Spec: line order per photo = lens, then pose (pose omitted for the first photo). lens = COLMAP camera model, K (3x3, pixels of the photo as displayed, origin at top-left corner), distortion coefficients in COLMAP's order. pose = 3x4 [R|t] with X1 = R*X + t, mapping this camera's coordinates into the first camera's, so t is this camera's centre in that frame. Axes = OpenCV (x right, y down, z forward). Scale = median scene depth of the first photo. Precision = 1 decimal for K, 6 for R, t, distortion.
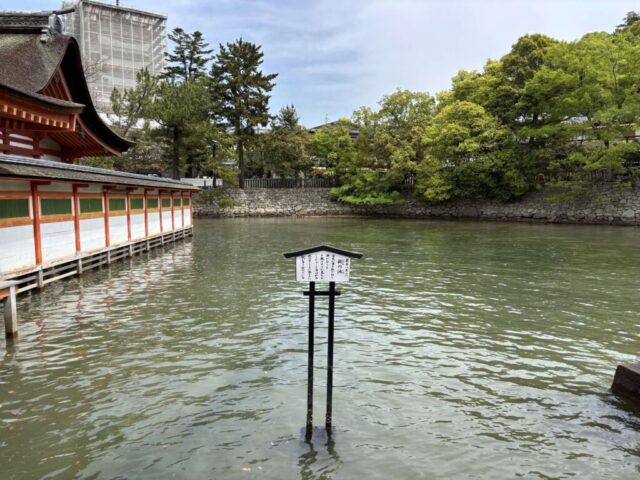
lens RADIAL K [[486.5, 0, 320.0], [0, 486.5, 240.0], [0, 0, 1]] dist [0.079114, -0.091514]
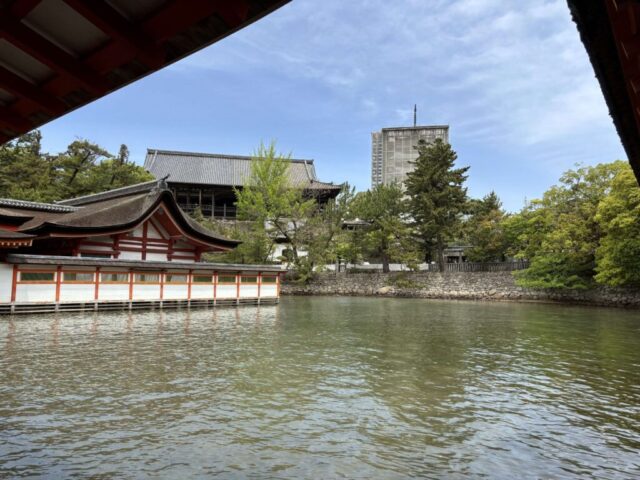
lens RADIAL K [[486.5, 0, 320.0], [0, 486.5, 240.0], [0, 0, 1]] dist [0.079114, -0.091514]
pose [[0.723137, -0.049485, -0.688929, 0.410798], [-0.072904, 0.986390, -0.147376, 0.003822], [0.686846, 0.156799, 0.709688, 0.033274]]
